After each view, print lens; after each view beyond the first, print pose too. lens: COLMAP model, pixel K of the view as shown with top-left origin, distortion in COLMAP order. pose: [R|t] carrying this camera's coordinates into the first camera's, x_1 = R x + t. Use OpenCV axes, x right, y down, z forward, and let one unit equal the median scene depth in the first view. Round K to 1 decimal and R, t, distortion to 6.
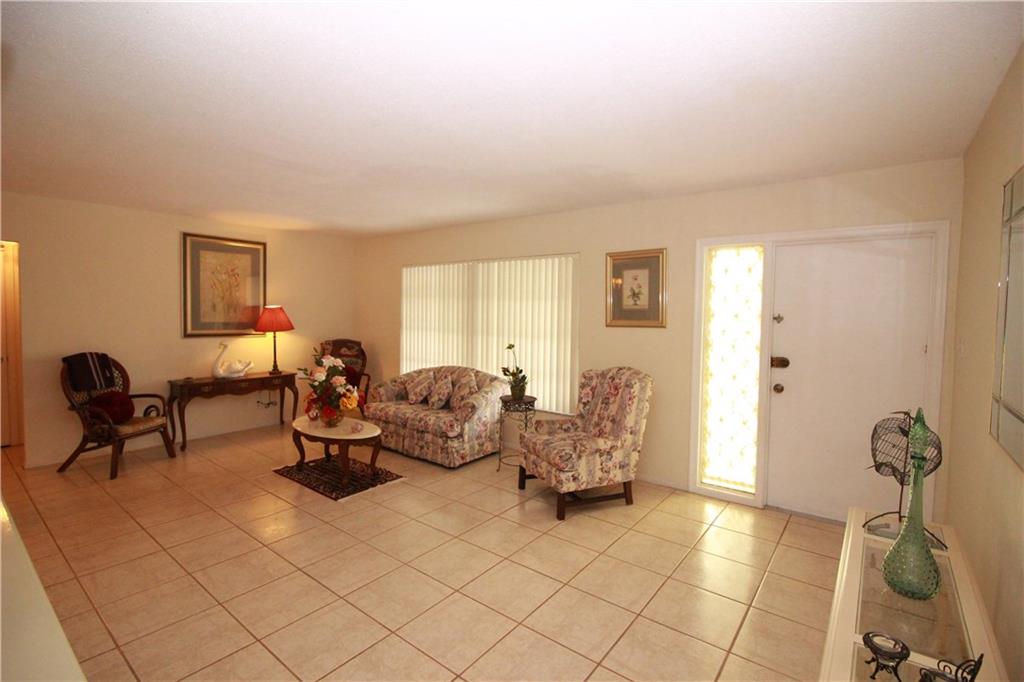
lens RADIAL K [[472.2, 0, 517.8], [0, 472.2, 334.8], [0, 0, 1]] dist [-0.011471, -0.001487]
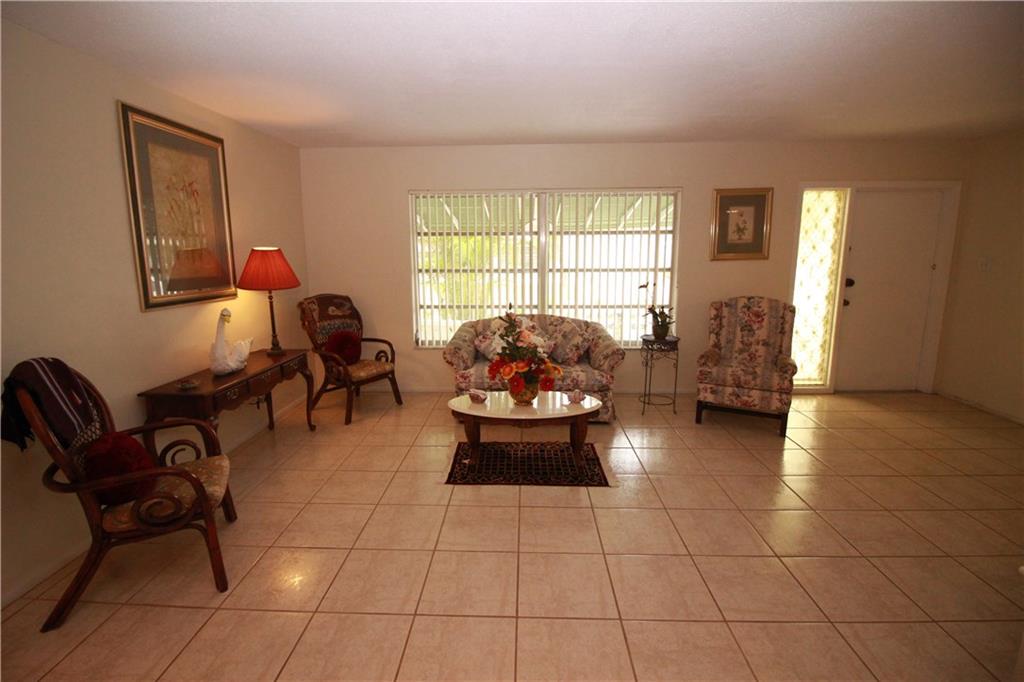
lens RADIAL K [[472.2, 0, 512.5], [0, 472.2, 334.0], [0, 0, 1]] dist [-0.011471, -0.001487]
pose [[0.814469, -0.122270, 0.567178, -0.677580], [0.049301, 0.988592, 0.142320, -0.022489], [-0.578109, -0.087953, 0.811206, 0.324905]]
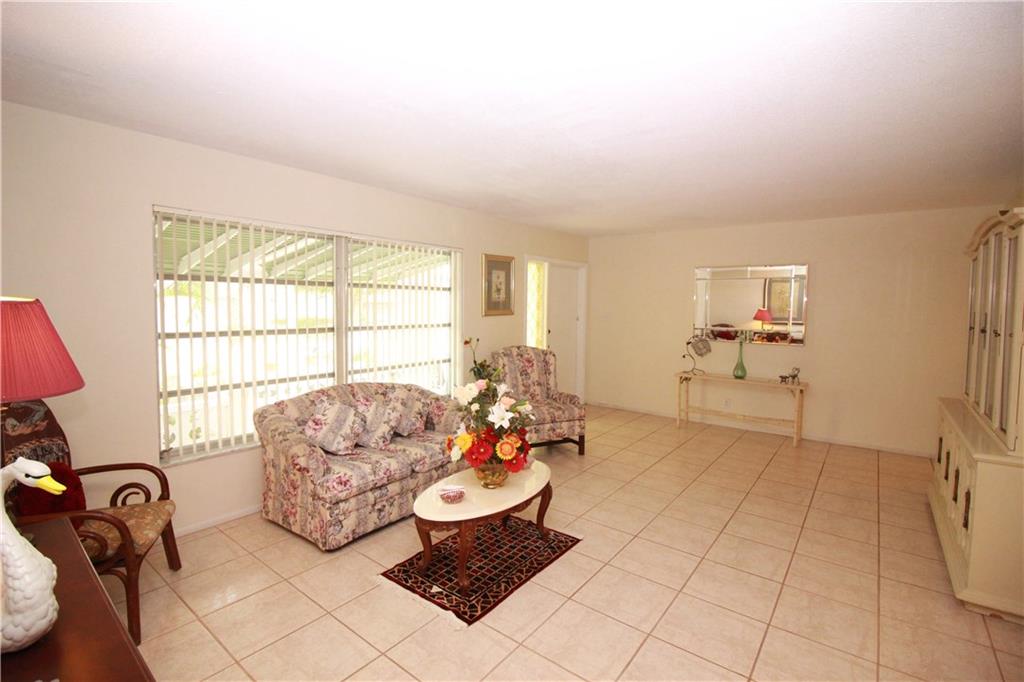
lens RADIAL K [[472.2, 0, 510.2], [0, 472.2, 325.3], [0, 0, 1]] dist [-0.011471, -0.001487]
pose [[-0.002932, -0.064411, 0.997919, -0.846137], [0.034662, 0.997317, 0.064474, -0.057775], [-0.999395, 0.034779, -0.000692, 0.793035]]
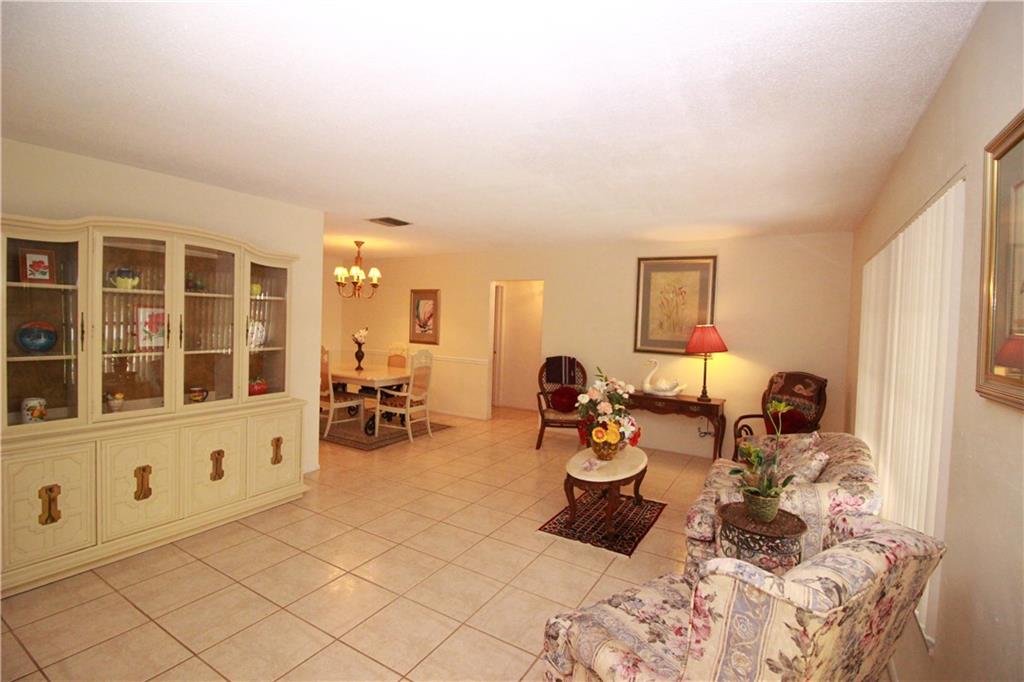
lens RADIAL K [[472.2, 0, 505.4], [0, 472.2, 335.1], [0, 0, 1]] dist [-0.011471, -0.001487]
pose [[0.102445, 0.024876, -0.994428, 0.367310], [-0.083271, 0.996393, 0.016347, -0.026902], [0.991247, 0.081133, 0.104147, 0.577799]]
